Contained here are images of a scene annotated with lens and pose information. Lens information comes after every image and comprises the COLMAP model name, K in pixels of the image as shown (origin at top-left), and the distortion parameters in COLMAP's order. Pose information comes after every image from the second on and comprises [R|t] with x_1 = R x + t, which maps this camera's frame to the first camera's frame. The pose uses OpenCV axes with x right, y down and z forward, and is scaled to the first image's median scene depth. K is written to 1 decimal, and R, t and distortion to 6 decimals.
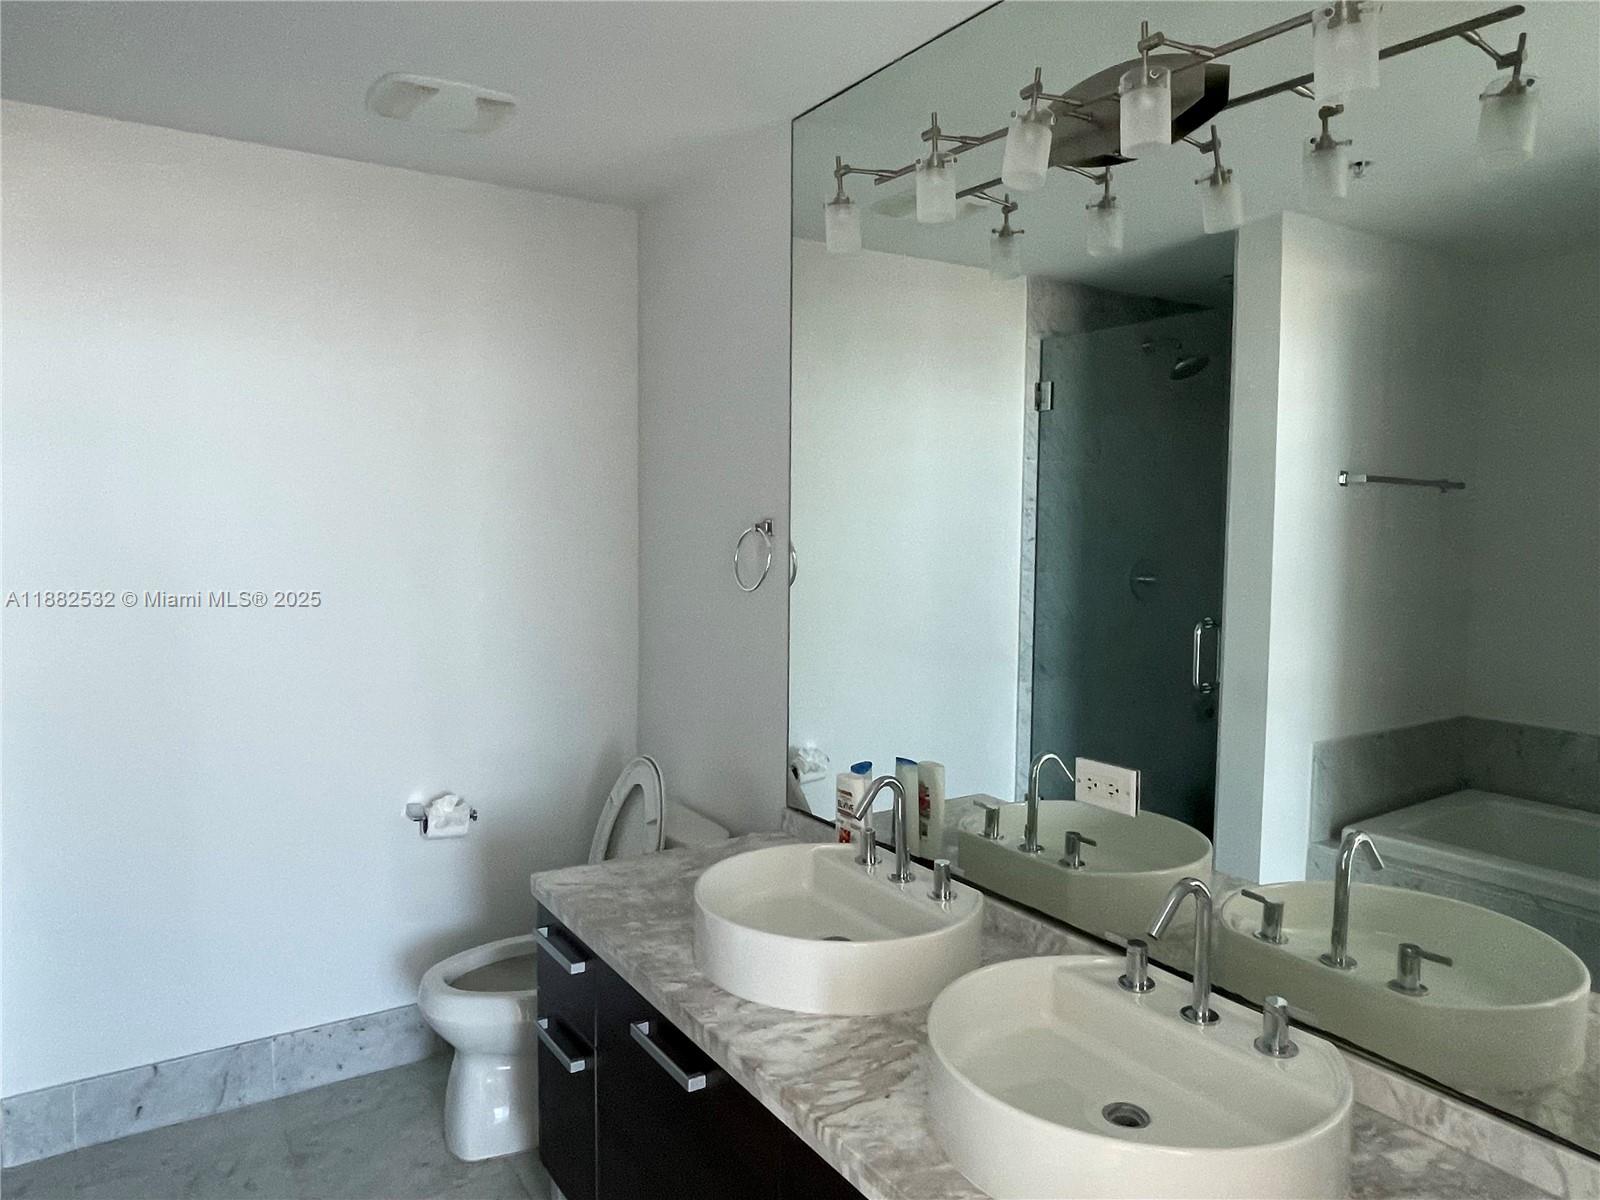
lens RADIAL K [[1068.0, 0, 800.0], [0, 1068.0, 600.0], [0, 0, 1]] dist [0.003146, 0.000796]
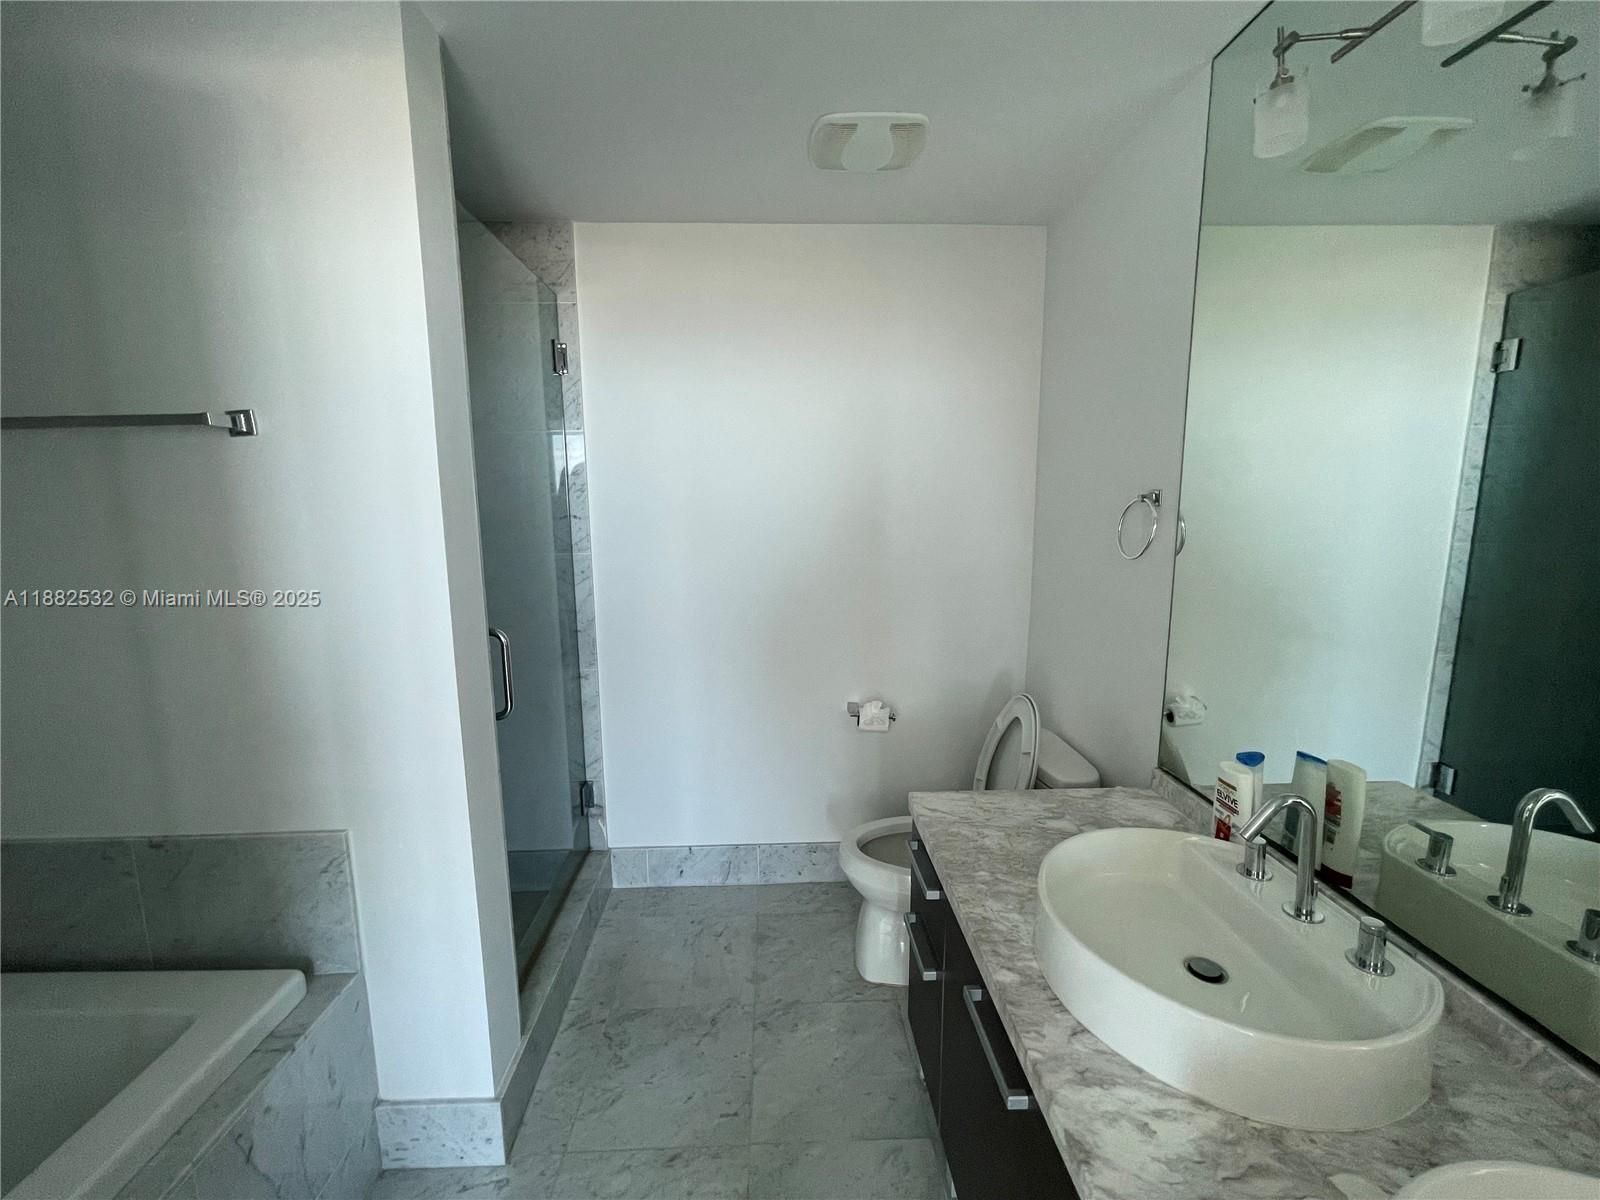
lens RADIAL K [[645.9, 0, 801.0], [0, 645.9, 592.7], [0, 0, 1]] dist [0.000703, -0.000244]
pose [[0.858144, 0.060751, -0.509802, -0.000046], [-0.026108, 0.996853, 0.074844, -0.016590], [0.512745, -0.050917, 0.857030, 0.321007]]
